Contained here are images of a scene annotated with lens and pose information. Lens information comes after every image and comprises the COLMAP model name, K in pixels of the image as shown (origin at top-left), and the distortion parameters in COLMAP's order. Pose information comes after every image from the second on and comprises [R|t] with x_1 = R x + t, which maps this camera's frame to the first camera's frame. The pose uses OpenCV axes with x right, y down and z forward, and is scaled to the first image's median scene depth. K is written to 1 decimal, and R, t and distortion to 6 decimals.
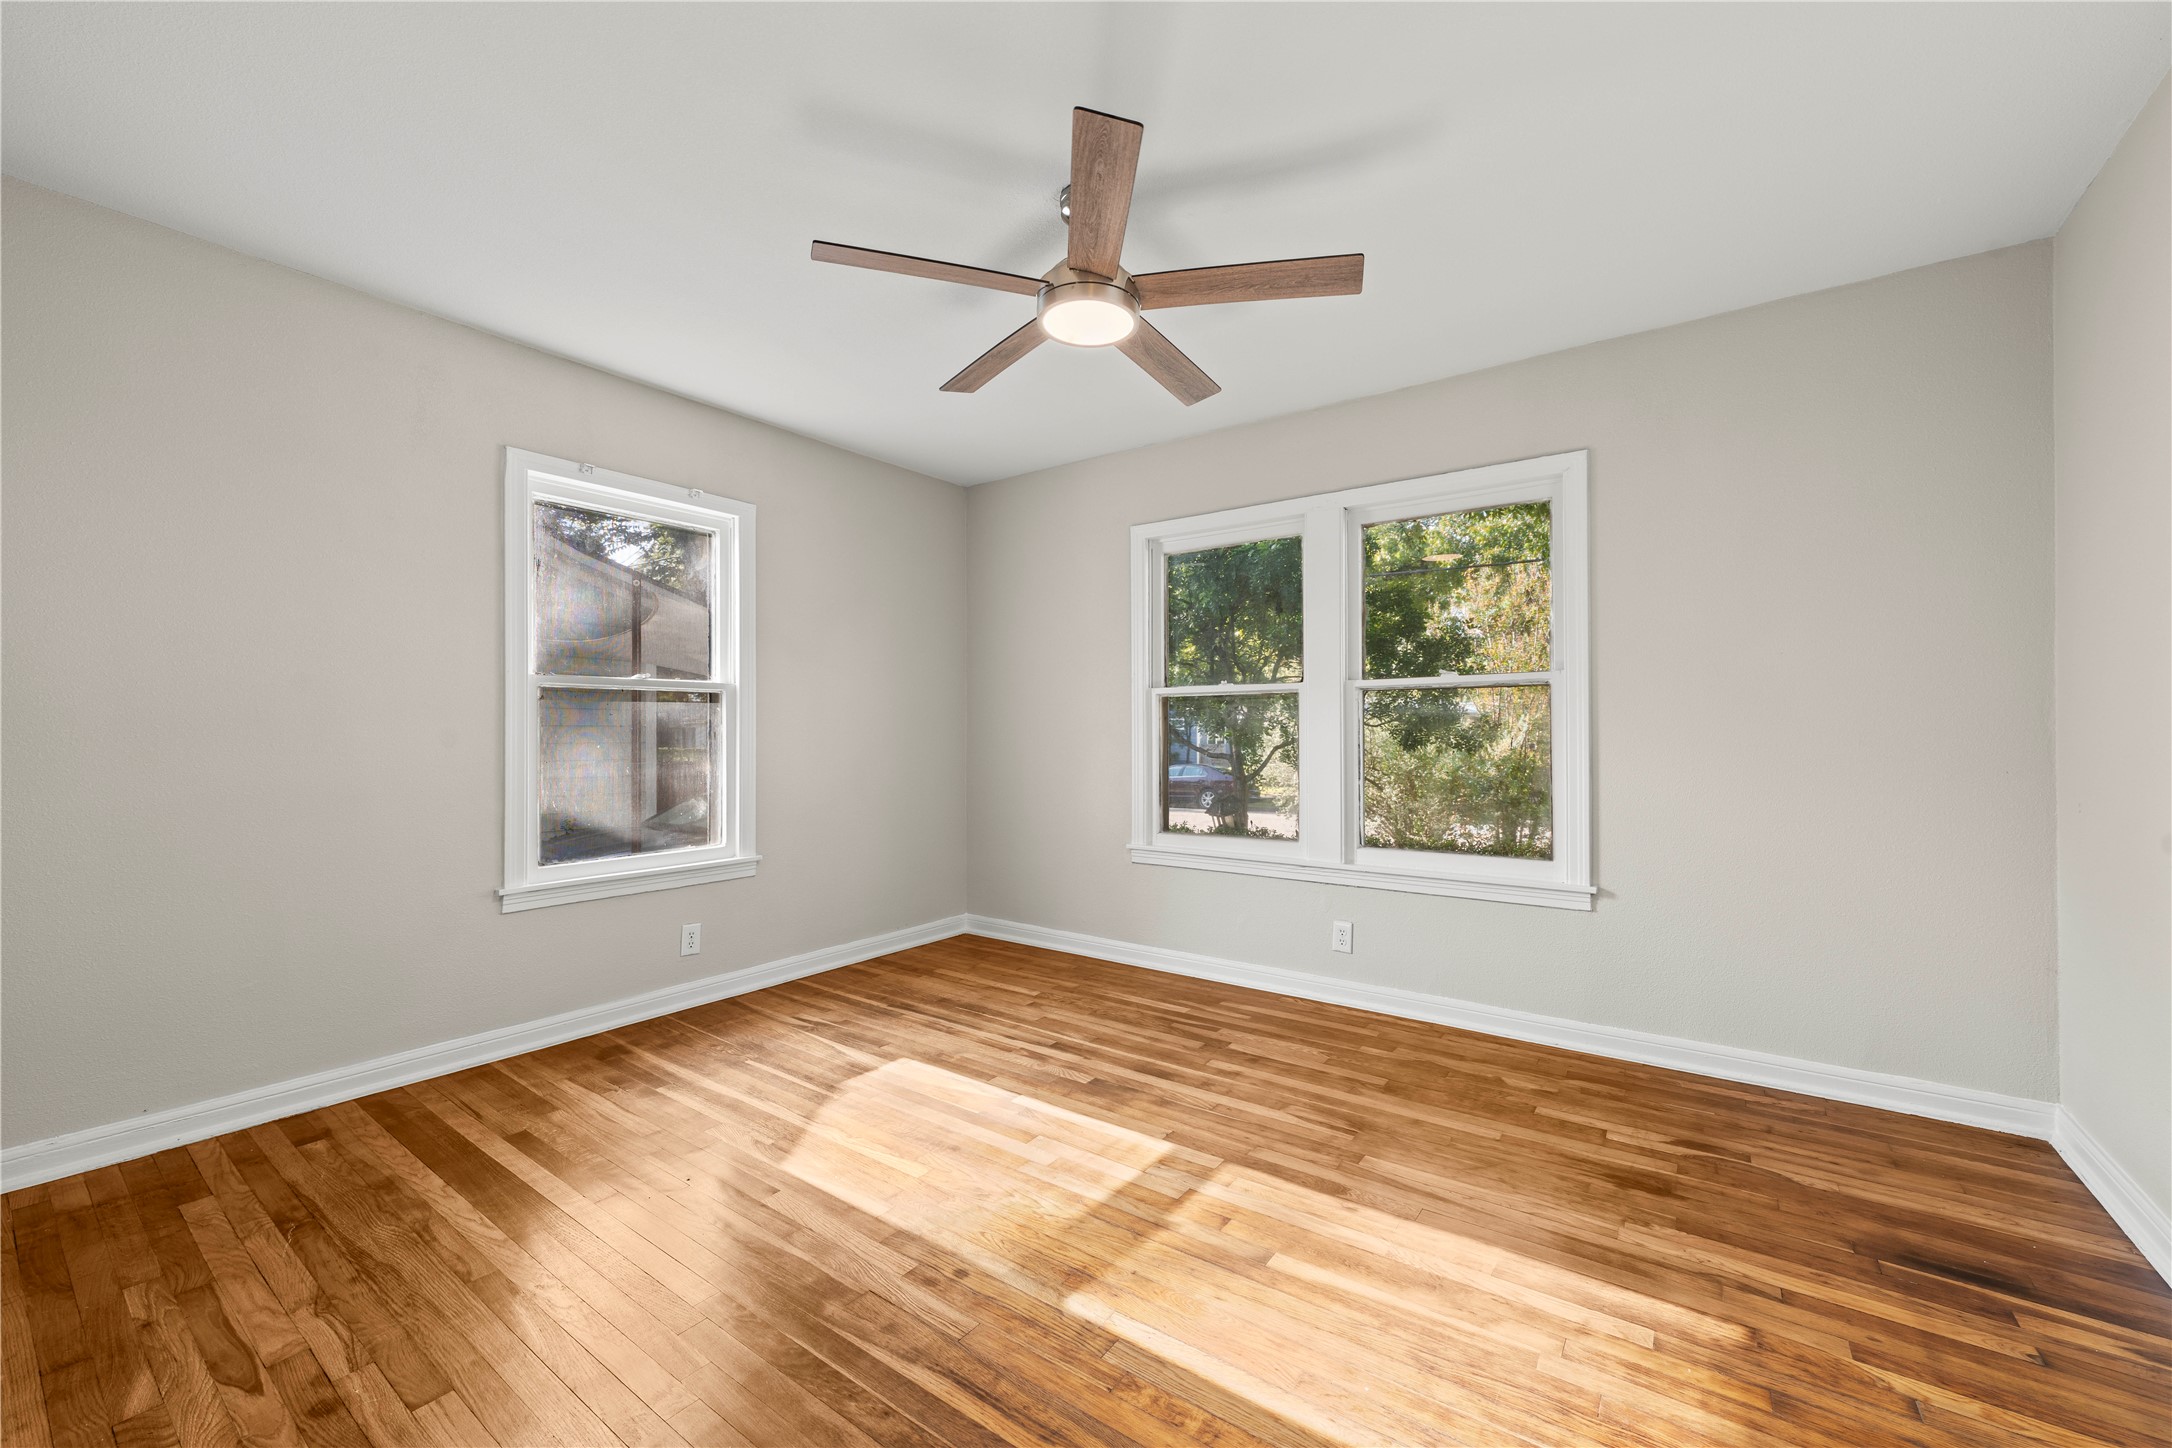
lens RADIAL K [[851.1, 0, 1085.4], [0, 851.1, 728.8], [0, 0, 1]] dist [-0.000937, -0.000067]
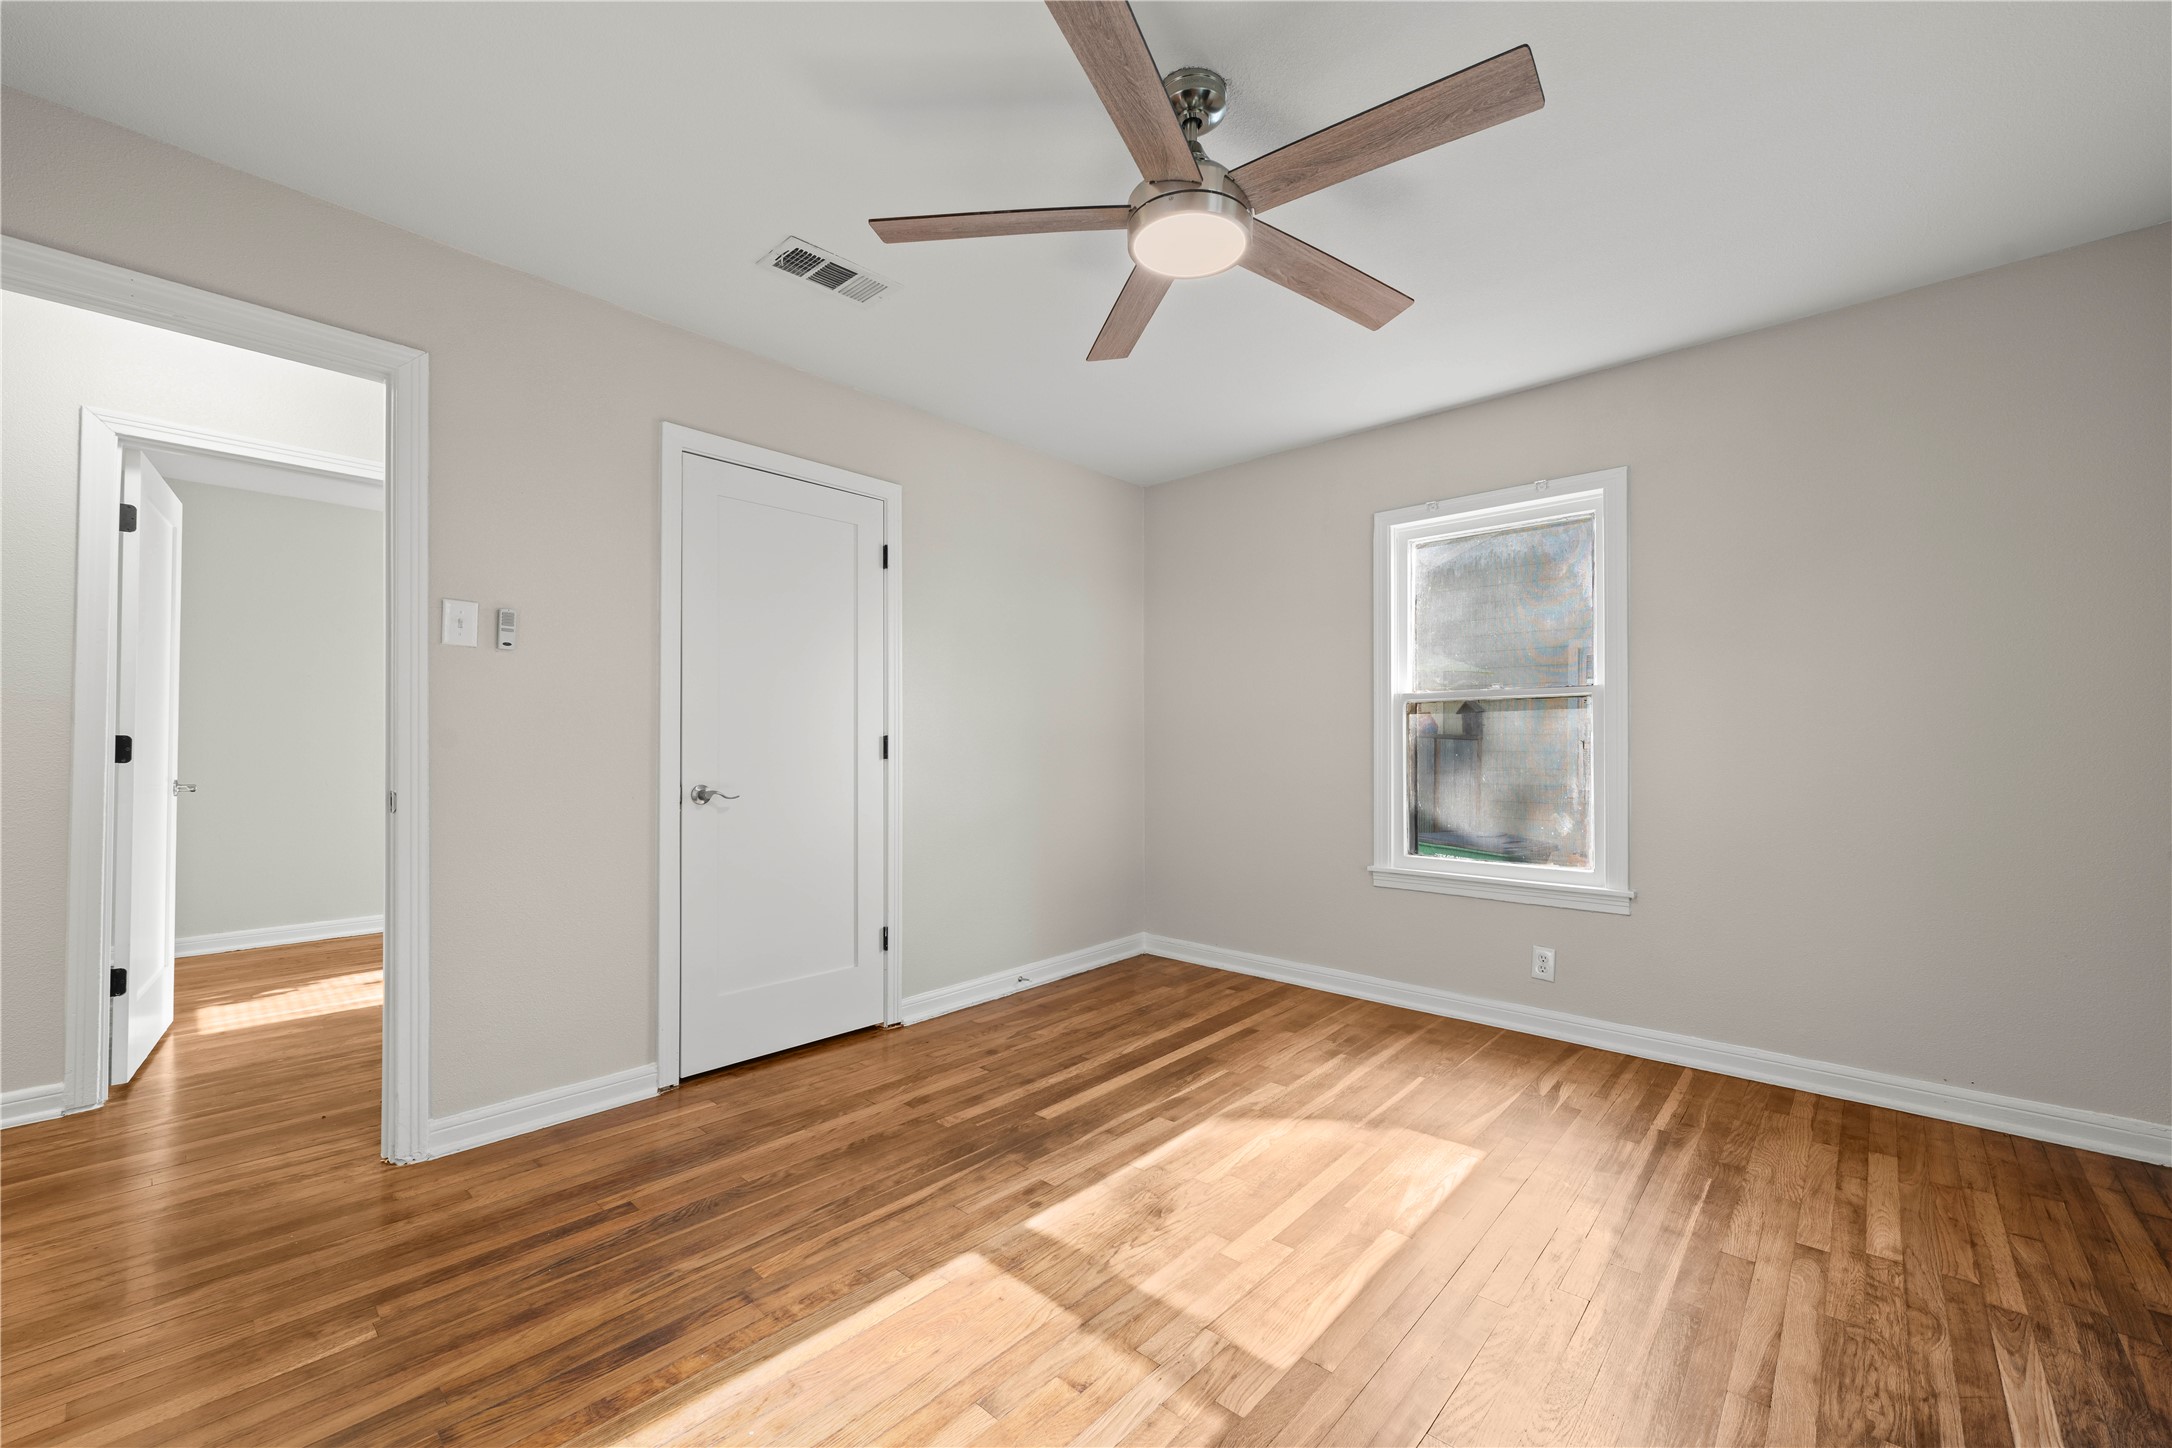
lens RADIAL K [[864.1, 0, 1122.1], [0, 864.1, 745.9], [0, 0, 1]] dist [-0.000744, 0.000229]
pose [[-0.086030, 0.003139, -0.996288, 0.611494], [0.001808, 0.999994, 0.002995, 0.006207], [0.996291, -0.001544, -0.086036, 0.733005]]
